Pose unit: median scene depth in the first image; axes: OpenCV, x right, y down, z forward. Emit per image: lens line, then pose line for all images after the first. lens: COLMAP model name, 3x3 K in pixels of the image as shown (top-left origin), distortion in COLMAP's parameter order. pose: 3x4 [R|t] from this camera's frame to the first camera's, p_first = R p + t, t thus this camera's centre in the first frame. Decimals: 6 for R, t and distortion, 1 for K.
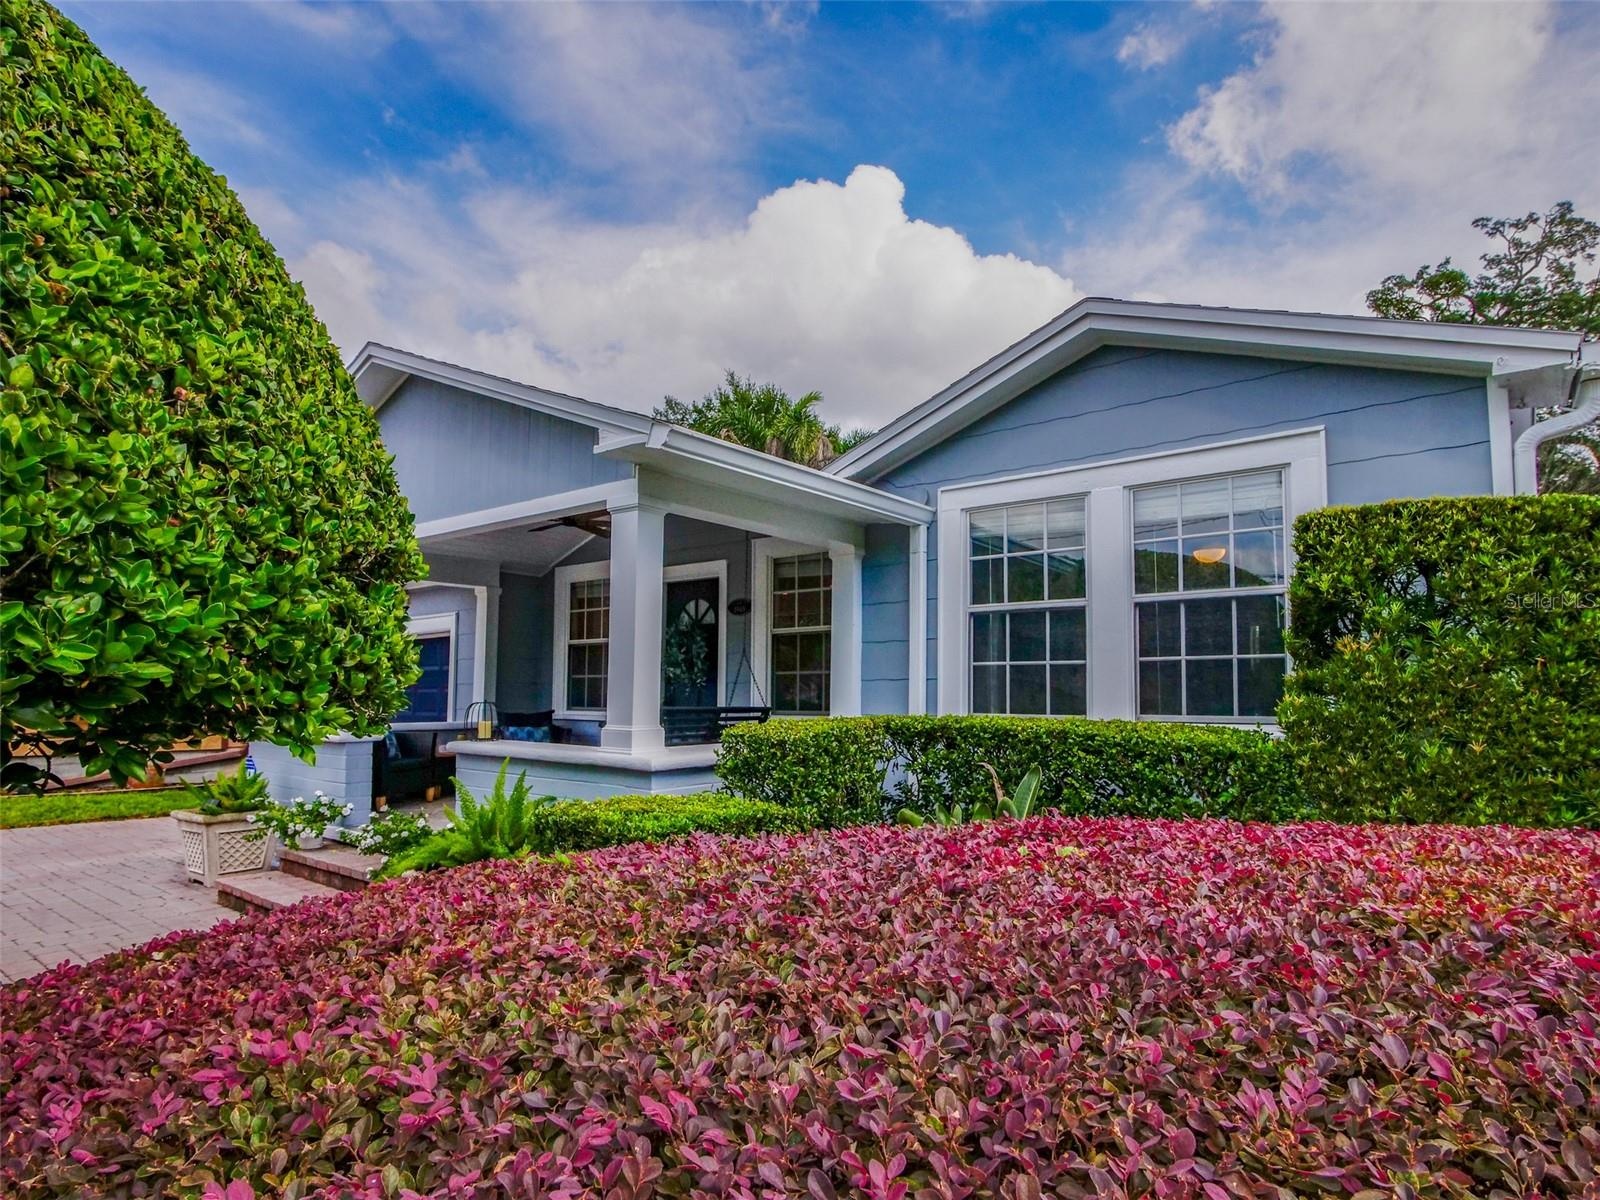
lens RADIAL K [[876.1, 0, 817.8], [0, 876.1, 645.0], [0, 0, 1]] dist [0.002172, 0.000323]
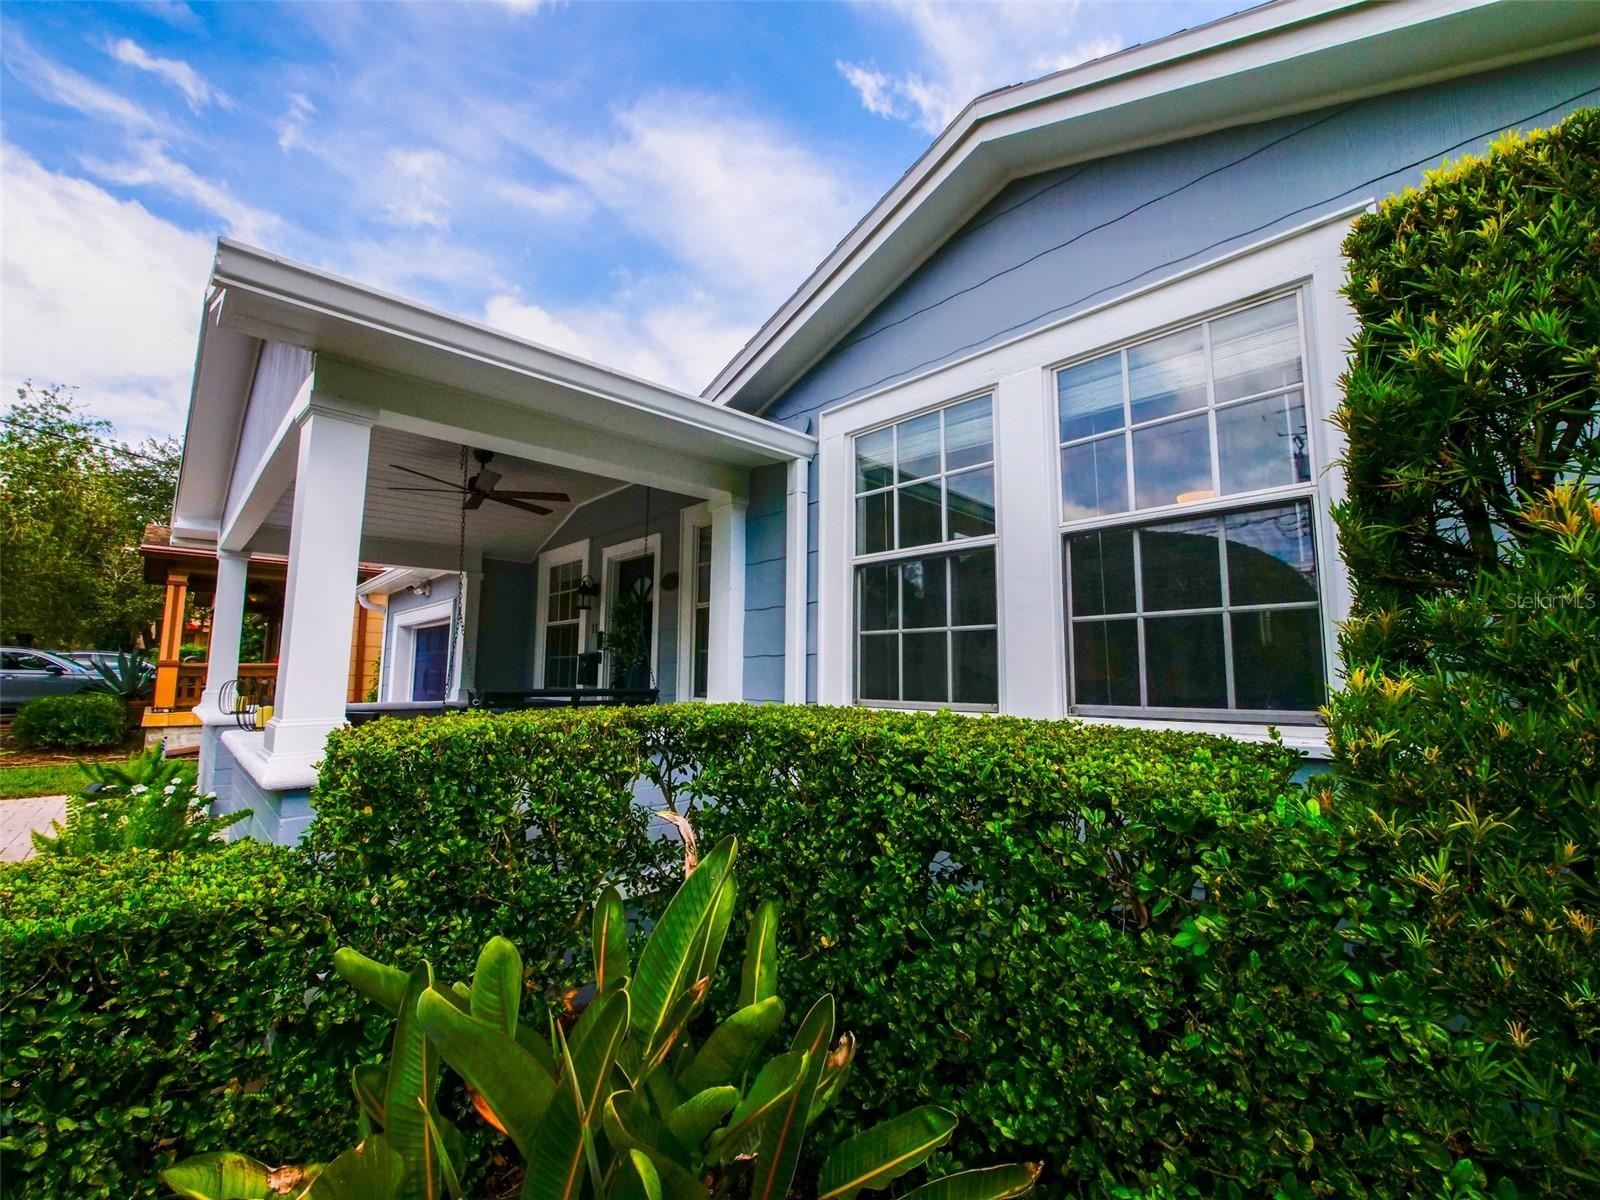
lens RADIAL K [[671.9, 0, 807.8], [0, 671.9, 603.6], [0, 0, 1]] dist [-0.001519, -0.000235]
pose [[0.990489, -0.014713, -0.136805, 0.224700], [0.007589, 0.998595, -0.052450, 0.027189], [0.137385, 0.050913, 0.989208, 0.445699]]
